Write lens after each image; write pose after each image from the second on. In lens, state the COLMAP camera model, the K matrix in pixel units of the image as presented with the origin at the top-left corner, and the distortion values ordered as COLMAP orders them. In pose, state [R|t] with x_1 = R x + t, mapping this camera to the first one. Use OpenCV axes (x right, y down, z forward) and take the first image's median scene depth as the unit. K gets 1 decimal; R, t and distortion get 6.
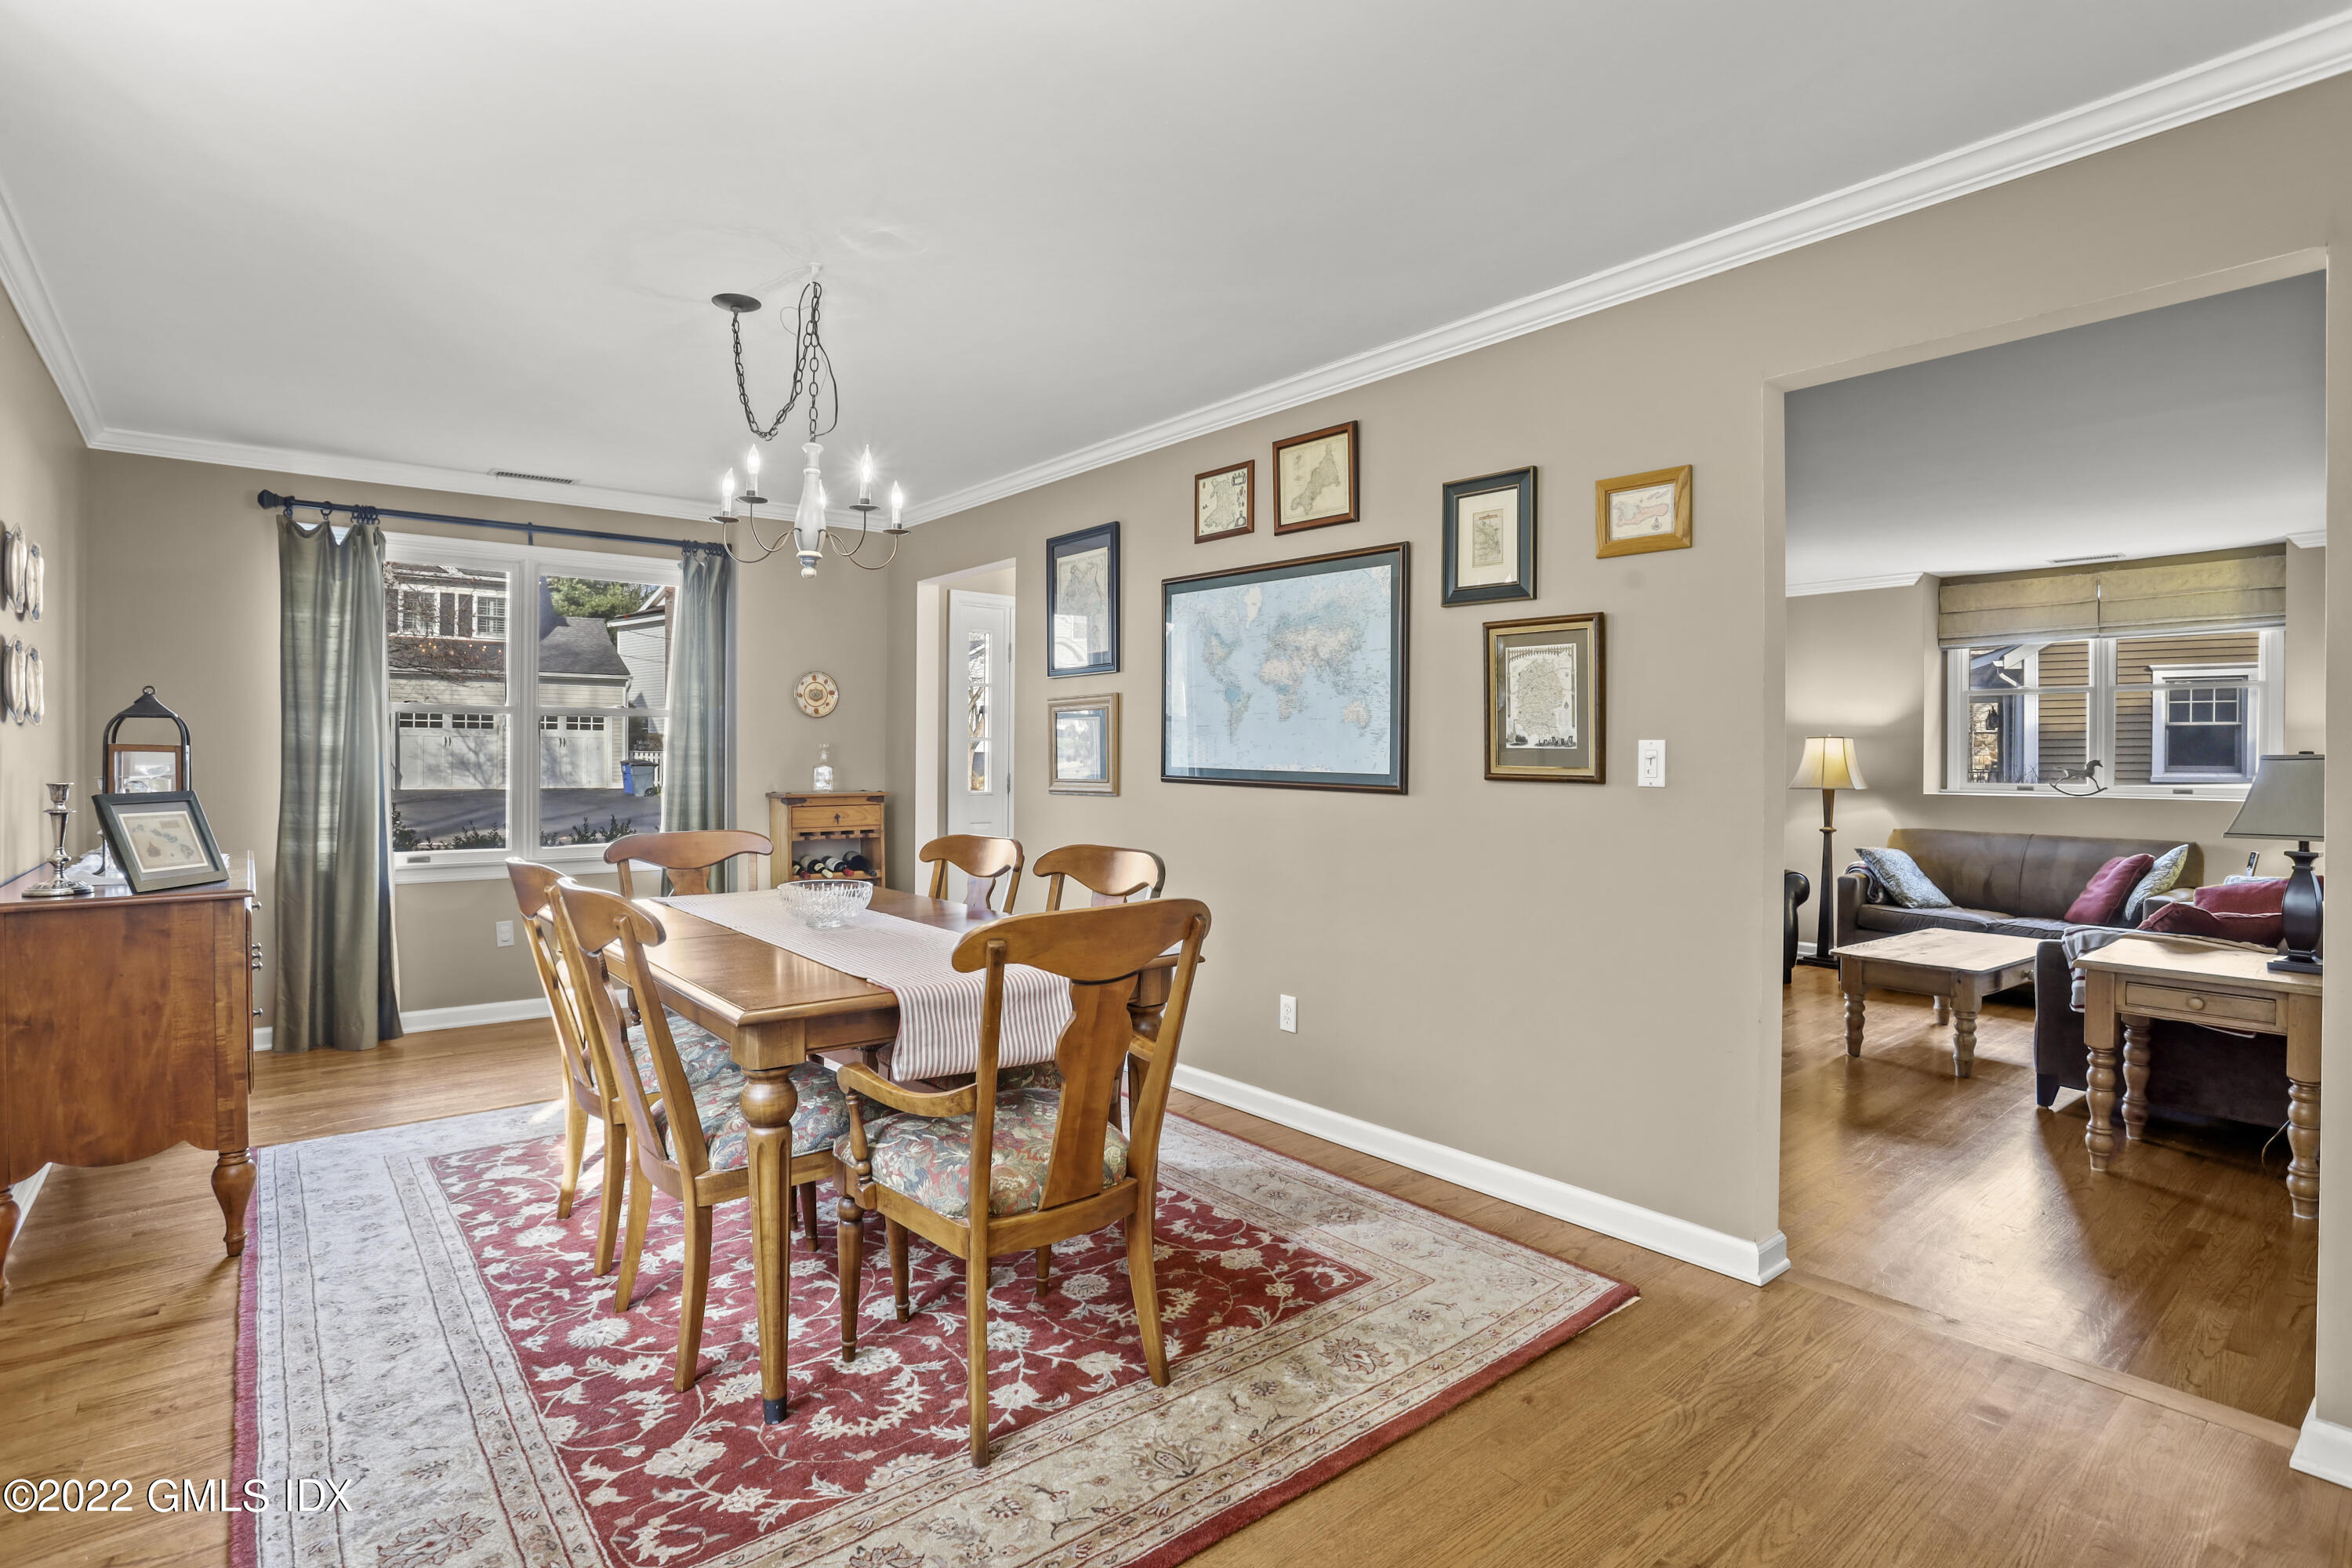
lens RADIAL K [[1145.8, 0, 1165.2], [0, 1145.8, 762.3], [0, 0, 1]] dist [-0.058683, 0.018948]
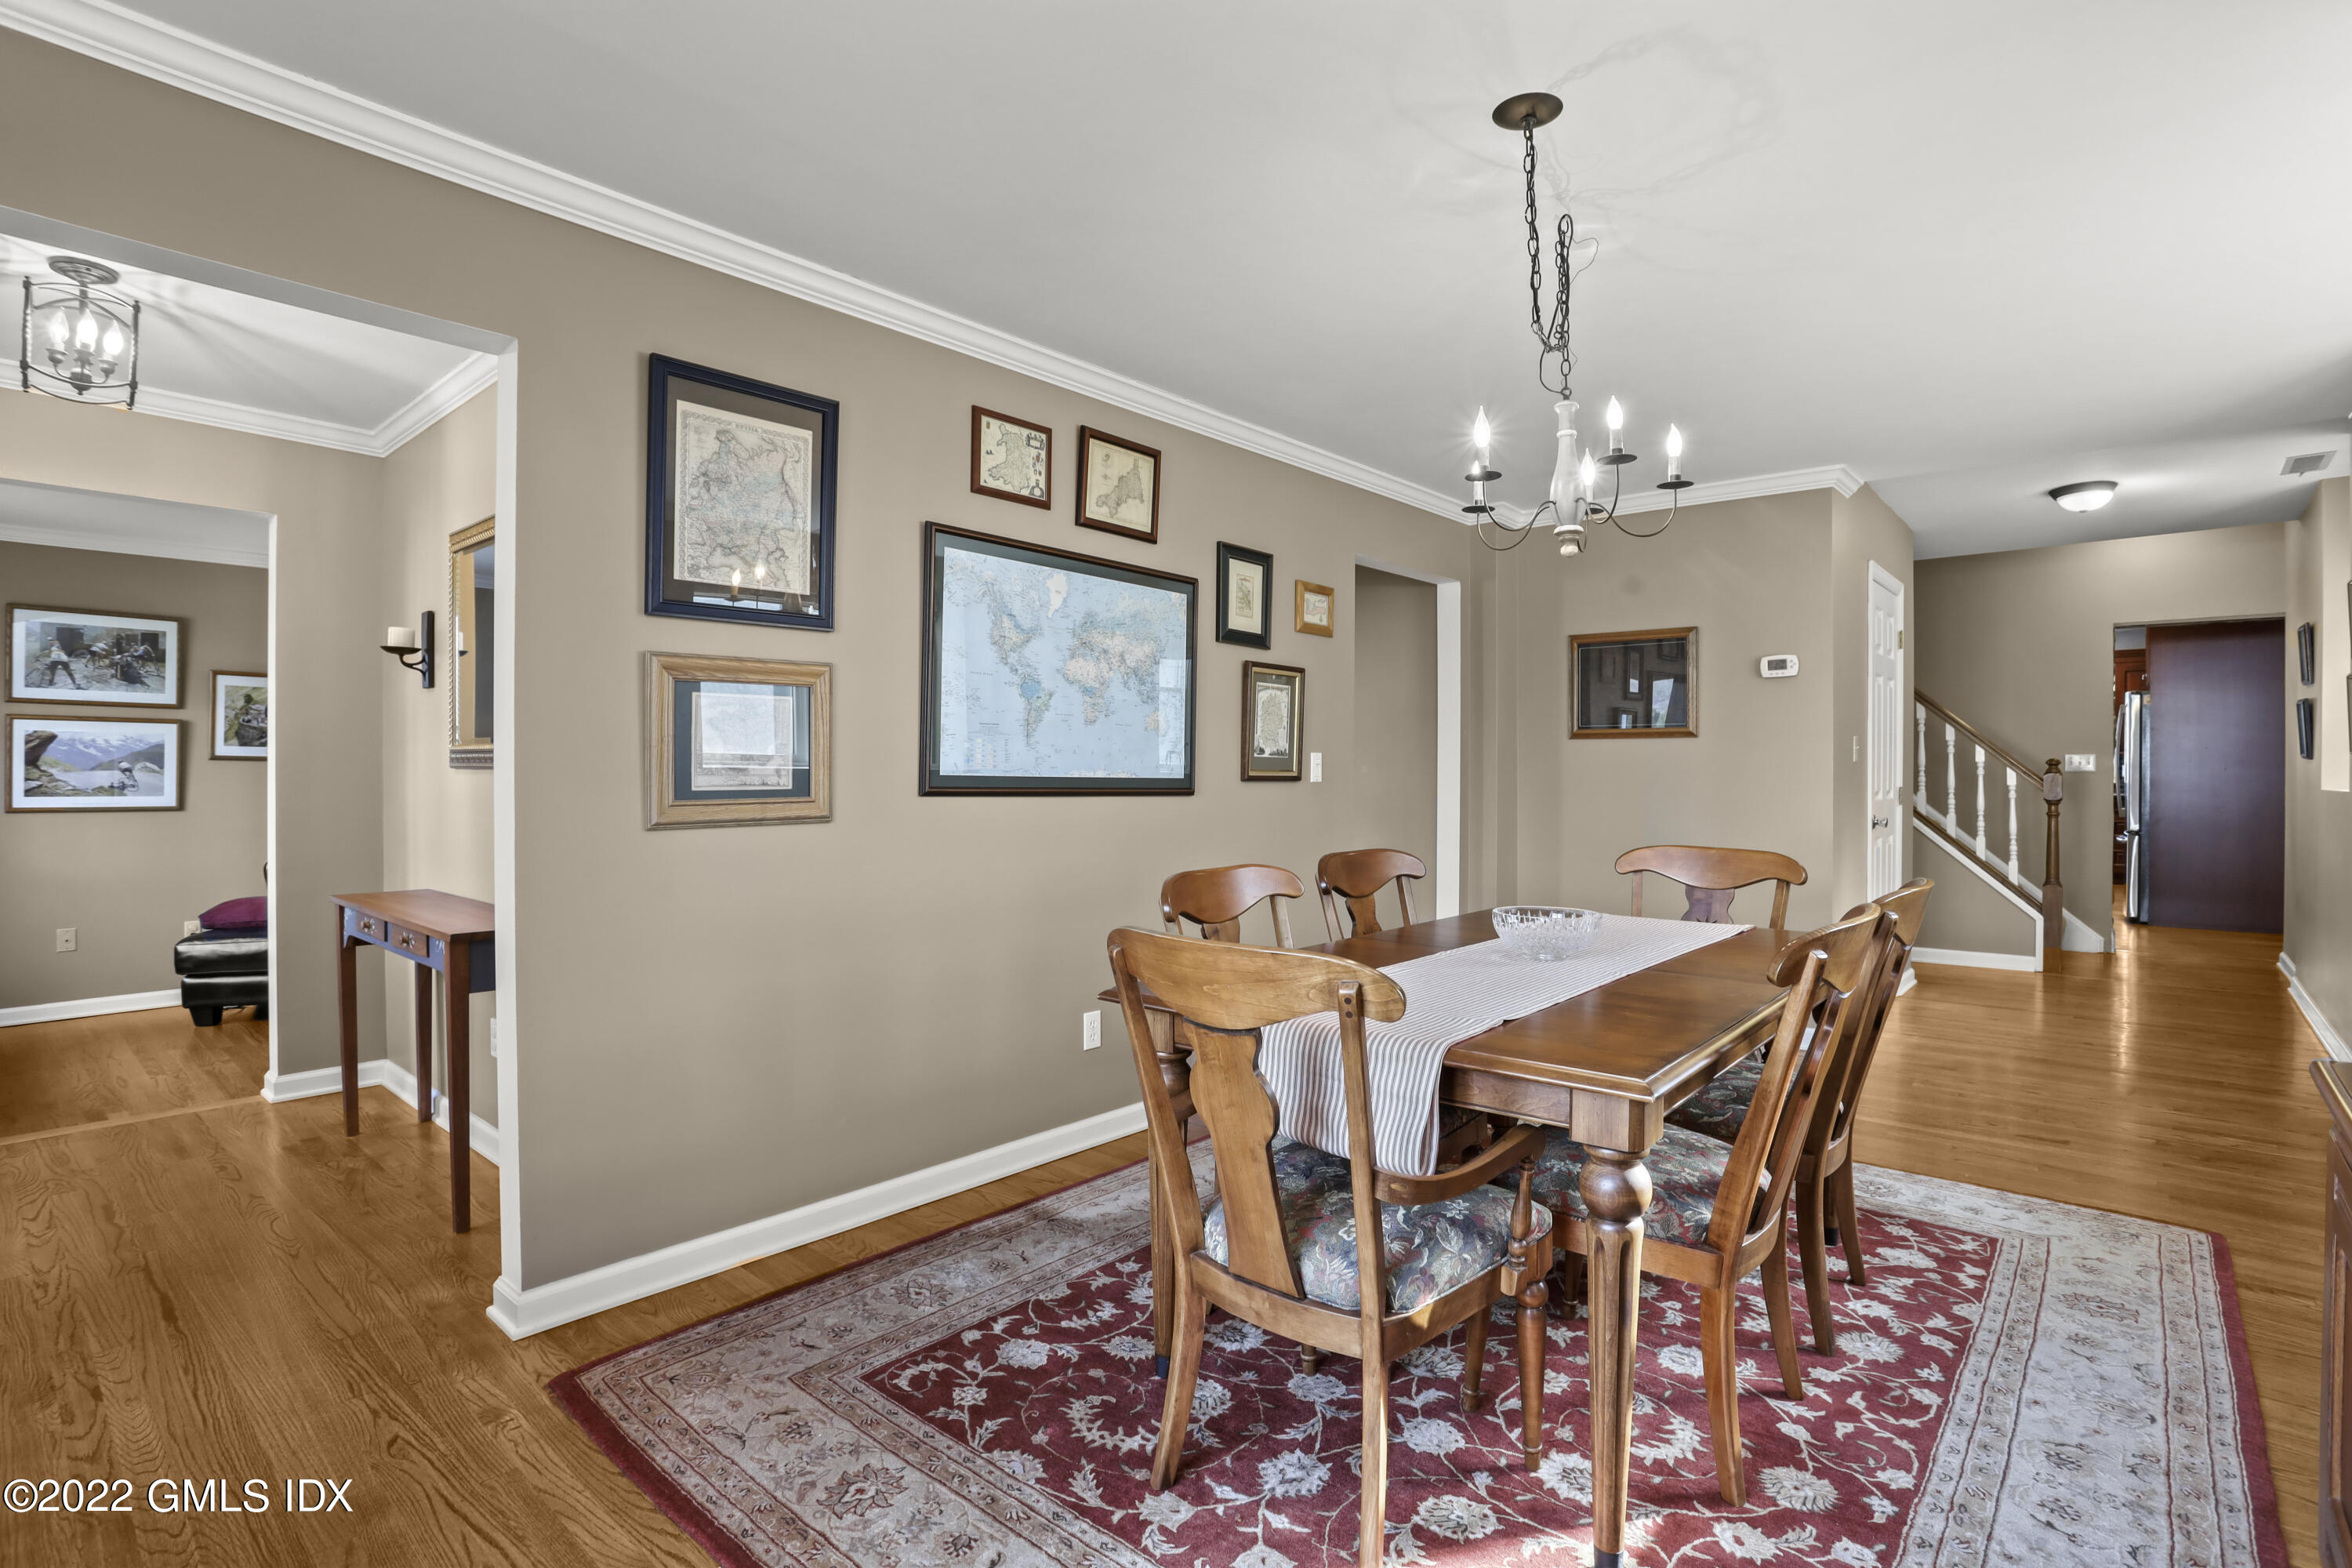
lens RADIAL K [[1145.8, 0, 1161.7], [0, 1145.8, 780.8], [0, 0, 1]] dist [-0.058683, 0.018948]
pose [[-0.157778, -0.016032, 0.987345, -0.996668], [0.004723, 0.999845, 0.016989, -0.006434], [-0.987463, 0.007344, -0.157677, 1.287027]]
